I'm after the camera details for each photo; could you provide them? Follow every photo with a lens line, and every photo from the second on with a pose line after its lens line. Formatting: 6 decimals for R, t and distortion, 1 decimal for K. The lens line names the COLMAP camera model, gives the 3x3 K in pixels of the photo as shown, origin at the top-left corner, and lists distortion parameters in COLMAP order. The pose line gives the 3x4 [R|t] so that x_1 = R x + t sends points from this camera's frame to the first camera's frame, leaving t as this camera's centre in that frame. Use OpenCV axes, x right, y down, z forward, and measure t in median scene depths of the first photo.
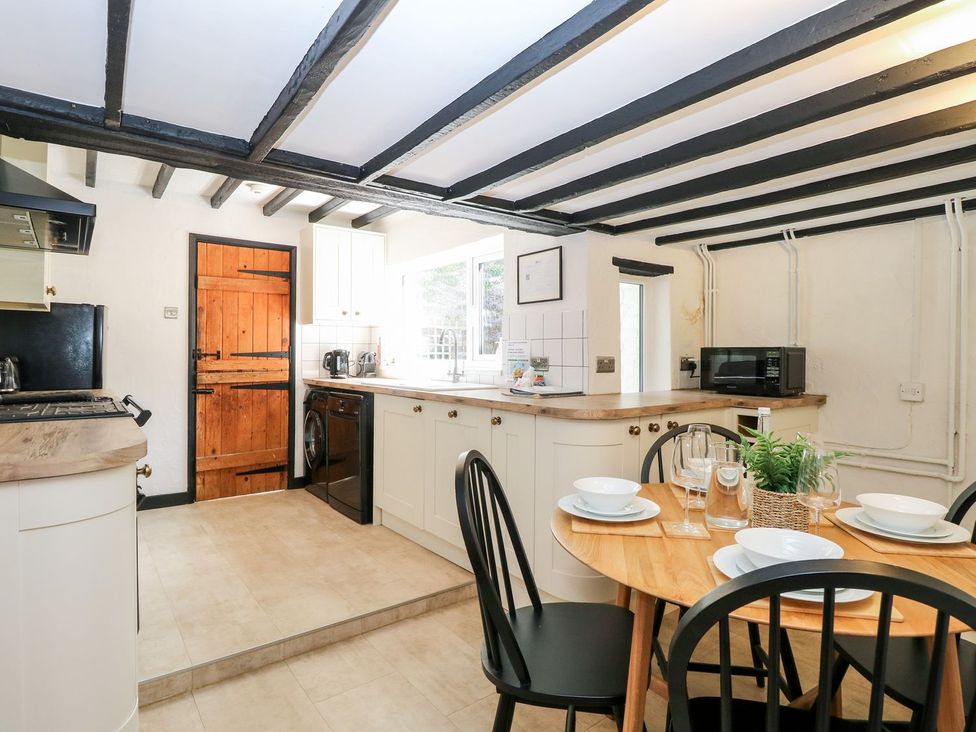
lens RADIAL K [[523.8, 0, 487.1], [0, 523.8, 357.0], [0, 0, 1]] dist [-0.000757, -0.014052]
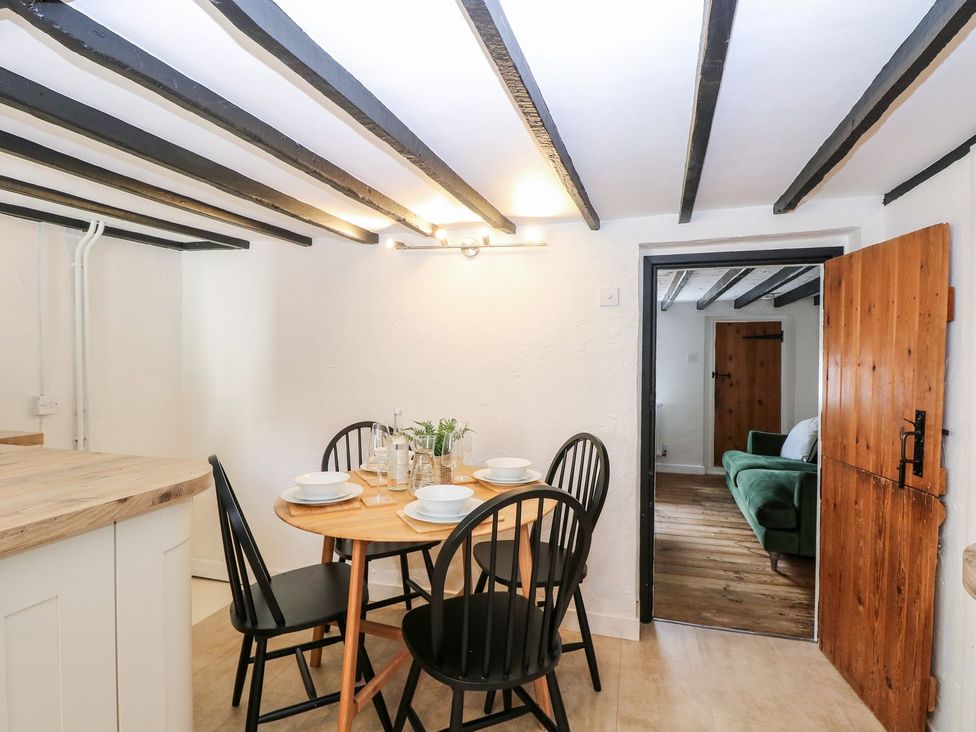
lens RADIAL K [[523.8, 0, 492.4], [0, 523.8, 356.8], [0, 0, 1]] dist [-0.000757, -0.014052]
pose [[-0.594027, -0.008794, 0.804397, -0.259903], [-0.003540, 0.999959, 0.008319, -0.019706], [-0.804437, 0.002094, -0.594034, 0.562581]]
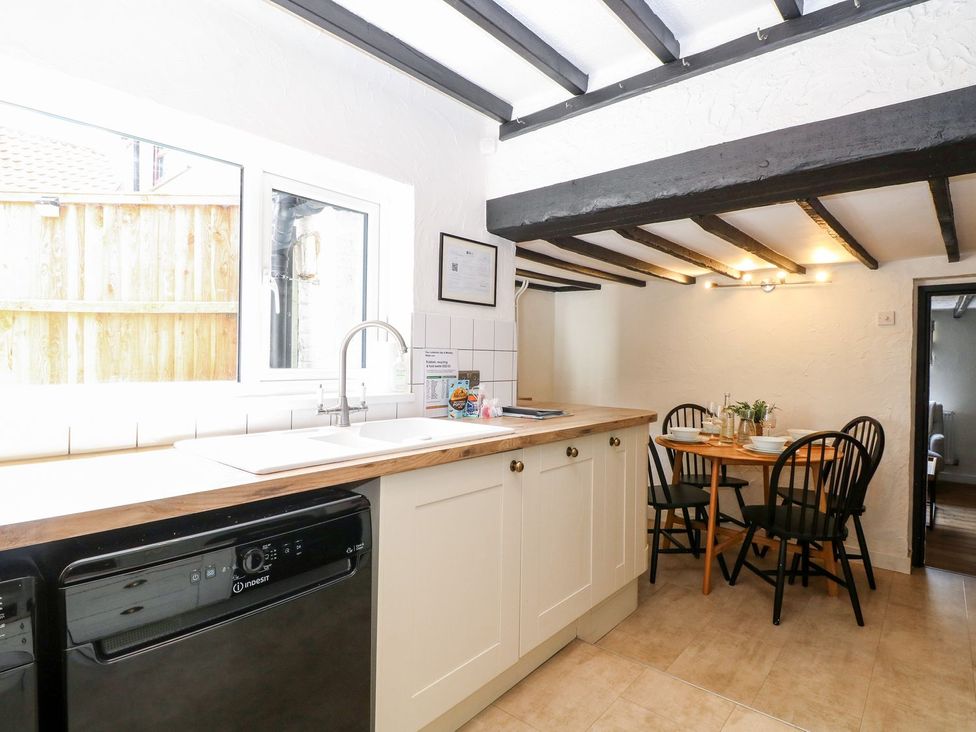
lens RADIAL K [[523.8, 0, 485.5], [0, 523.8, 356.8], [0, 0, 1]] dist [-0.000757, -0.014052]
pose [[-0.190180, -0.004493, 0.981739, -0.527041], [-0.011883, 0.999927, 0.002274, -0.019048], [-0.981677, -0.011234, -0.190220, 0.856781]]
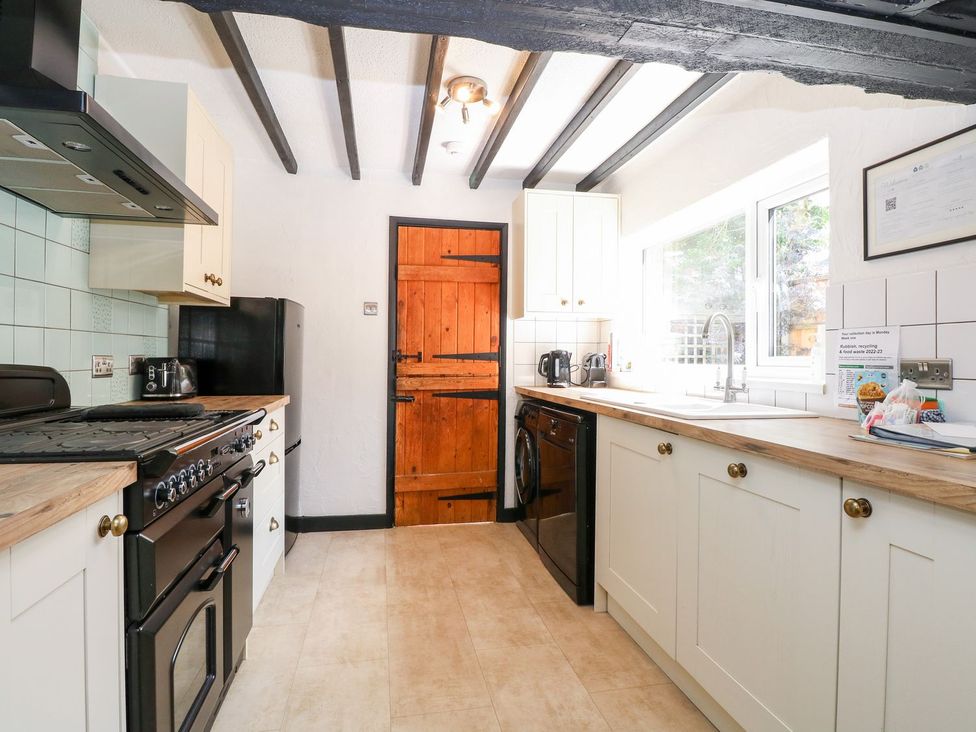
lens RADIAL K [[523.8, 0, 486.1], [0, 523.8, 356.7], [0, 0, 1]] dist [-0.000757, -0.014052]
pose [[0.897381, 0.001531, -0.441254, -0.040752], [-0.004911, 0.999967, -0.006520, 0.001216], [0.441229, 0.008018, 0.897359, 0.290295]]
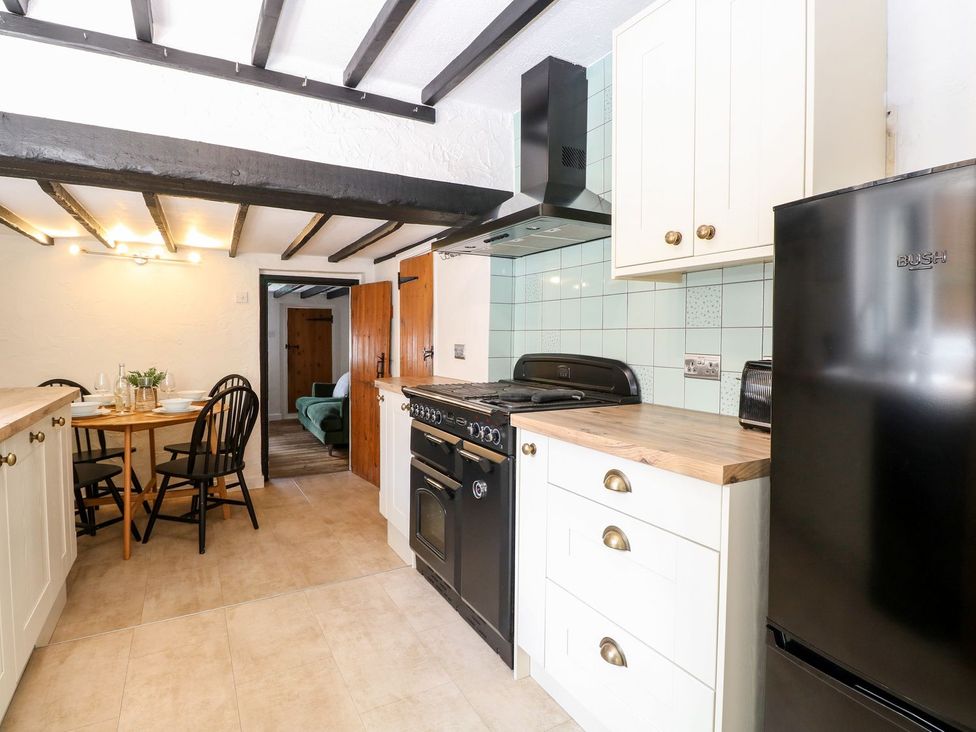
lens RADIAL K [[523.8, 0, 483.1], [0, 523.8, 356.3], [0, 0, 1]] dist [-0.000757, -0.014052]
pose [[-0.989080, -0.014716, 0.146646, -0.481097], [-0.008222, 0.998963, 0.044790, -0.017062], [-0.147153, 0.043095, -0.988174, 1.052112]]
